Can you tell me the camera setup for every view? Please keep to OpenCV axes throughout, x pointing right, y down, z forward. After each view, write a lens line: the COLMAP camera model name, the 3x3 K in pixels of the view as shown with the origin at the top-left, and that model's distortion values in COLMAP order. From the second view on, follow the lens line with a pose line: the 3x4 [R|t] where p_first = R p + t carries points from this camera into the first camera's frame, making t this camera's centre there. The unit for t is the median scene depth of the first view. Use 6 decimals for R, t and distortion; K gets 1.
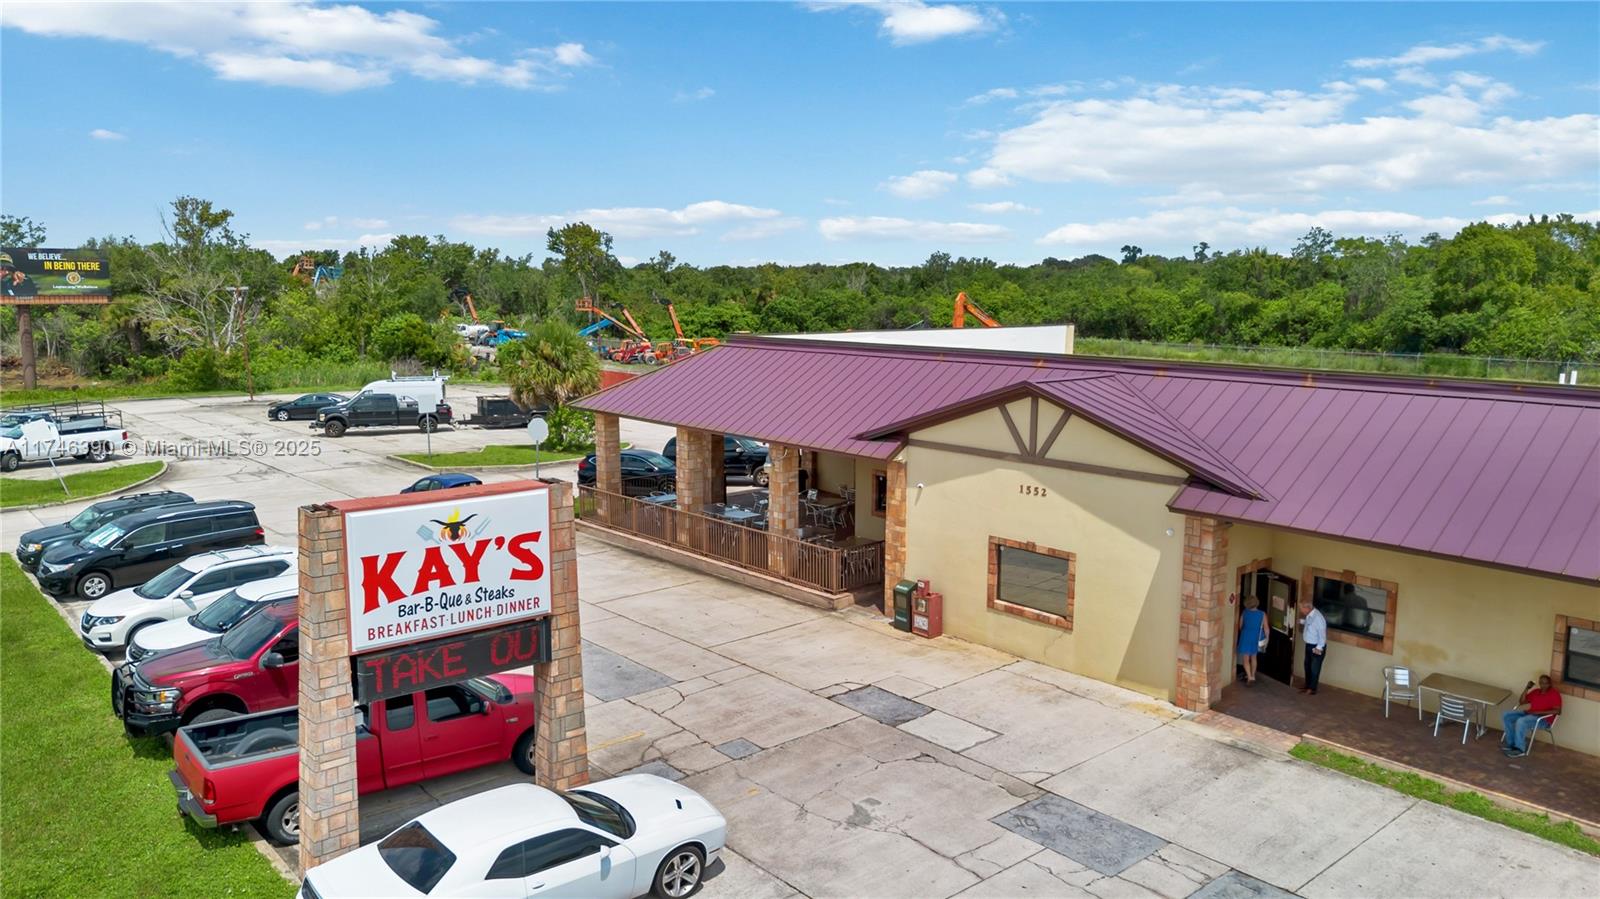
lens RADIAL K [[1139.0, 0, 799.0], [0, 1139.0, 450.8], [0, 0, 1]] dist [0.078583, -0.094265]
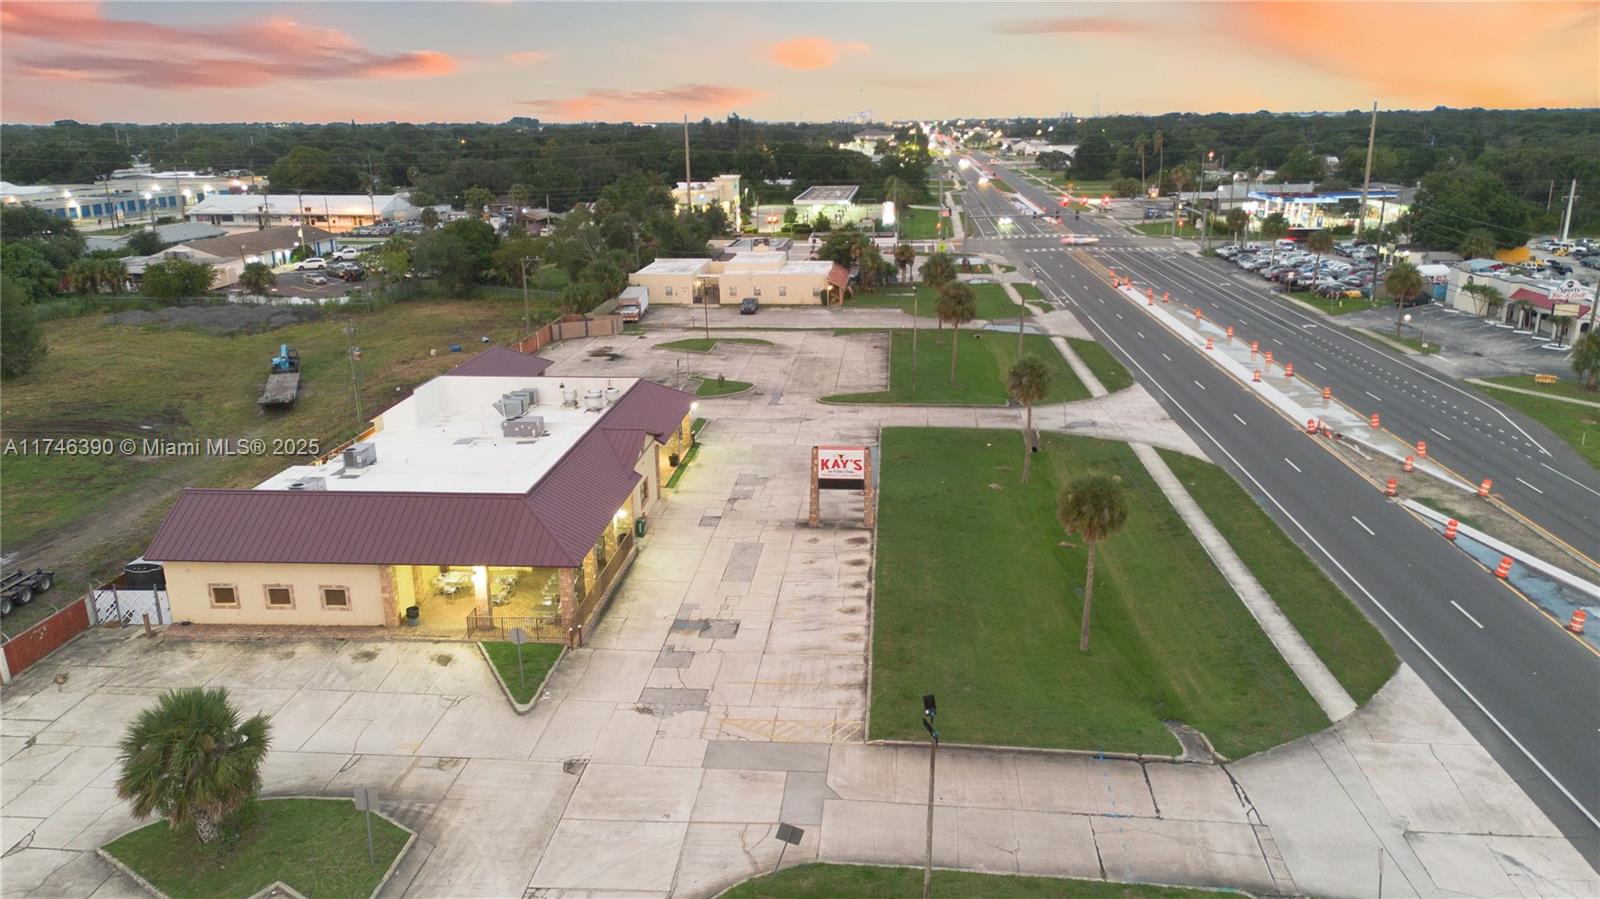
lens RADIAL K [[1131.8, 0, 805.1], [0, 1131.8, 444.4], [0, 0, 1]] dist [0.081035, -0.091201]
pose [[-0.702150, -0.194358, 0.684990, -2.431504], [0.109242, 0.921229, 0.373367, -1.232067], [-0.703599, 0.336989, -0.625609, 2.900587]]
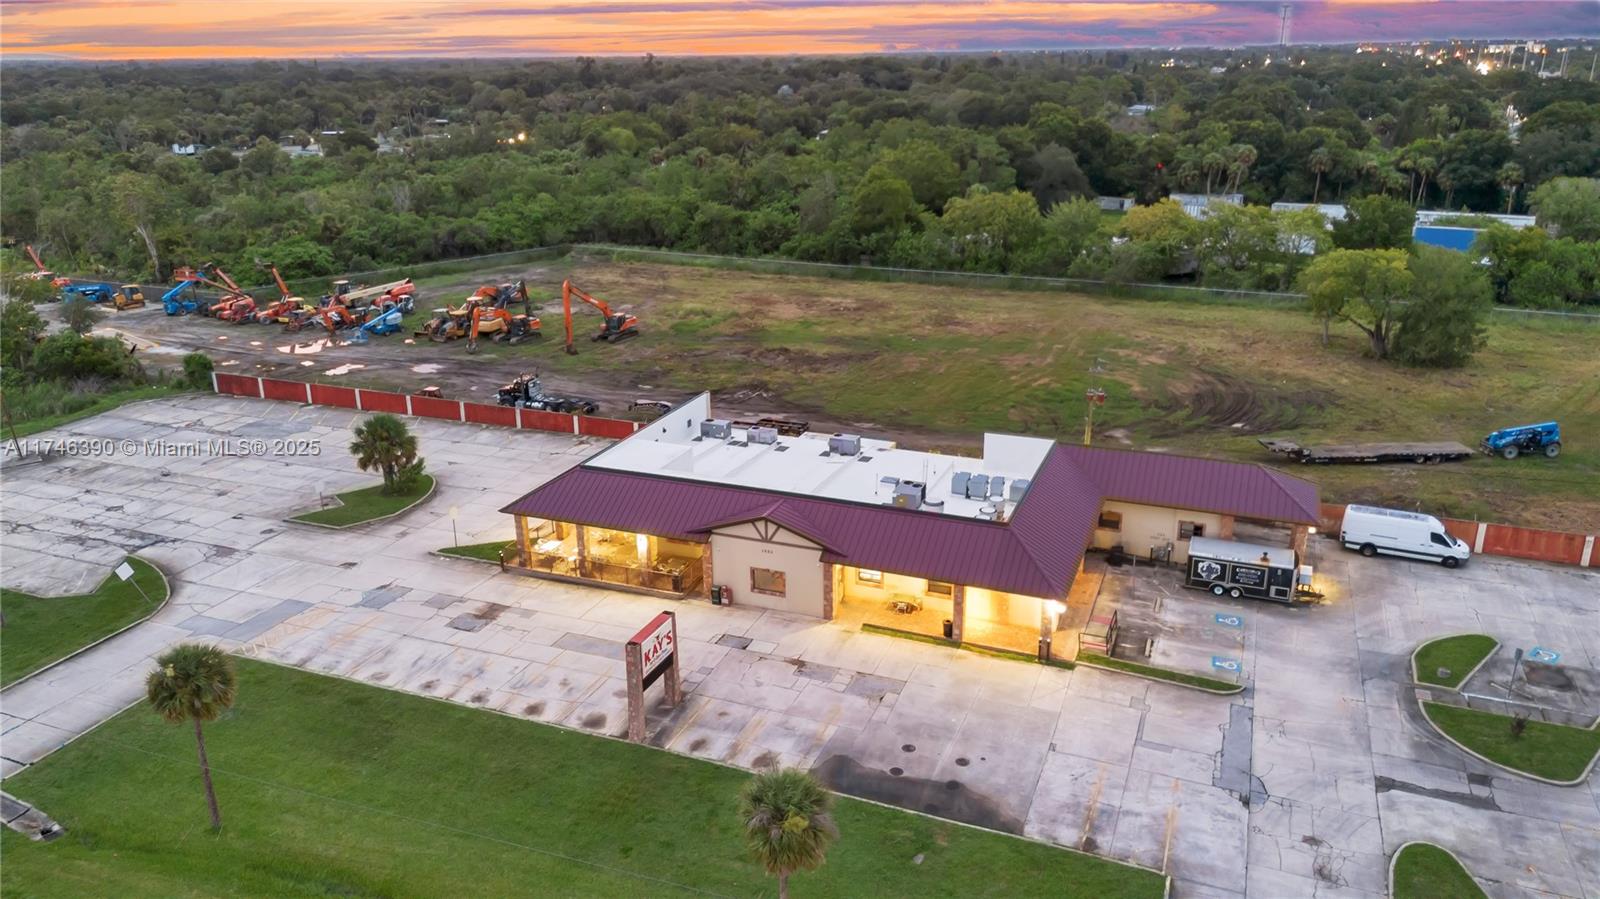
lens RADIAL K [[1131.8, 0, 805.1], [0, 1131.8, 444.4], [0, 0, 1]] dist [0.081035, -0.091201]
pose [[0.890193, -0.164222, 0.424955, -0.949007], [0.083729, 0.975858, 0.201720, -0.869317], [-0.447823, -0.143988, 0.882452, -1.619131]]
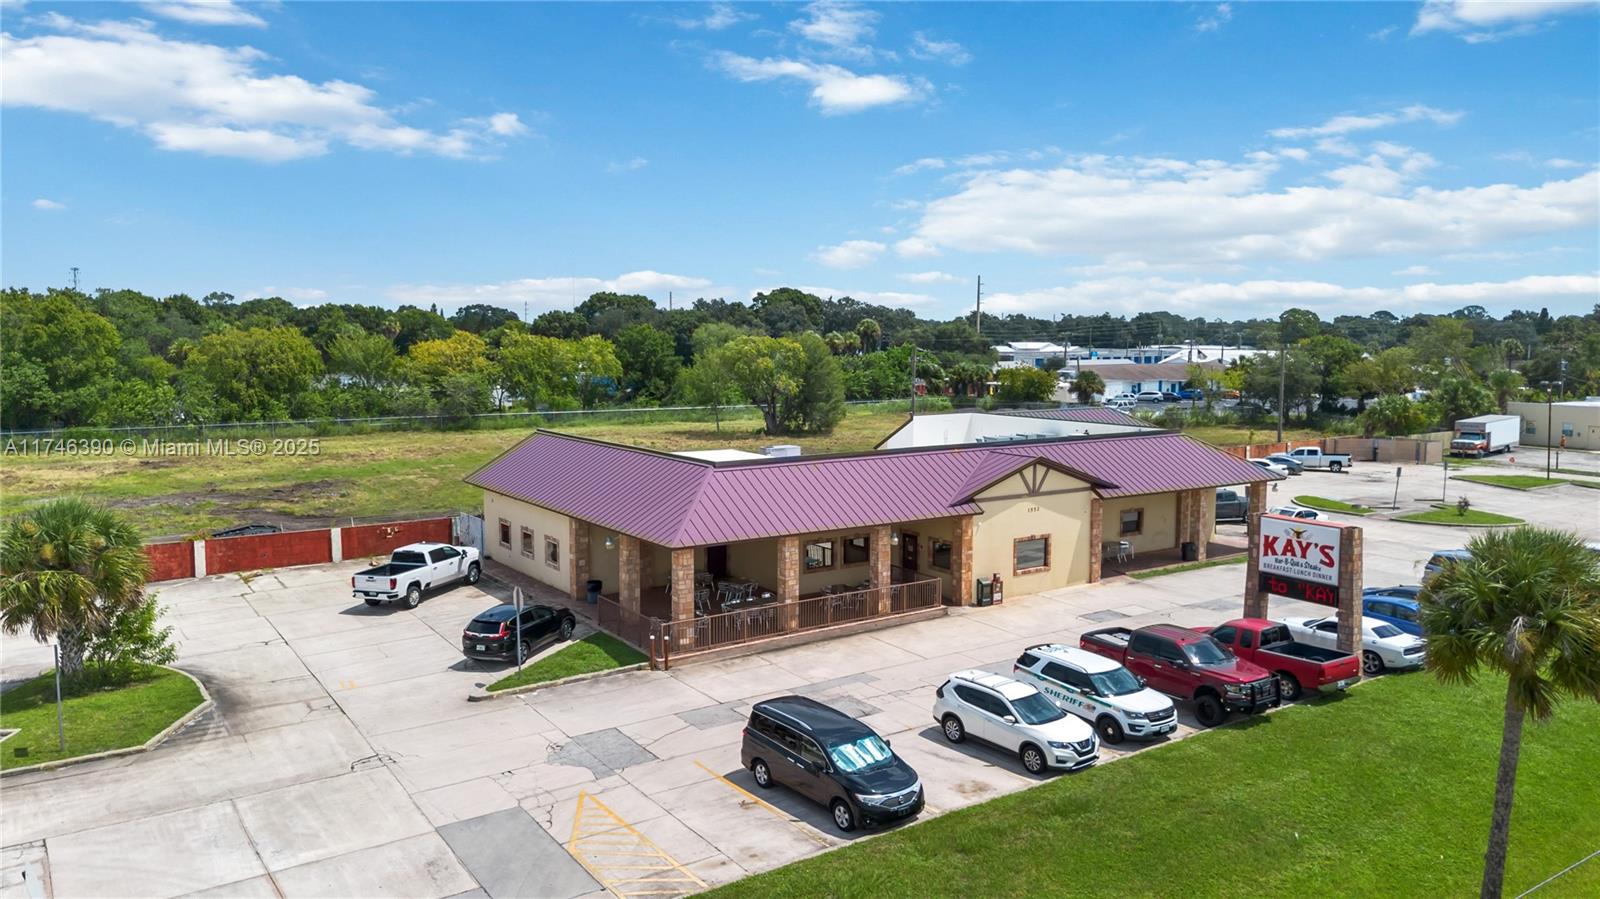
lens RADIAL K [[1139.0, 0, 799.0], [0, 1139.0, 450.8], [0, 0, 1]] dist [0.078583, -0.094265]
pose [[0.115657, -0.109750, 0.987207, -2.106920], [0.143659, 0.985276, 0.092704, -0.362670], [-0.982846, 0.131099, 0.129720, 1.286591]]
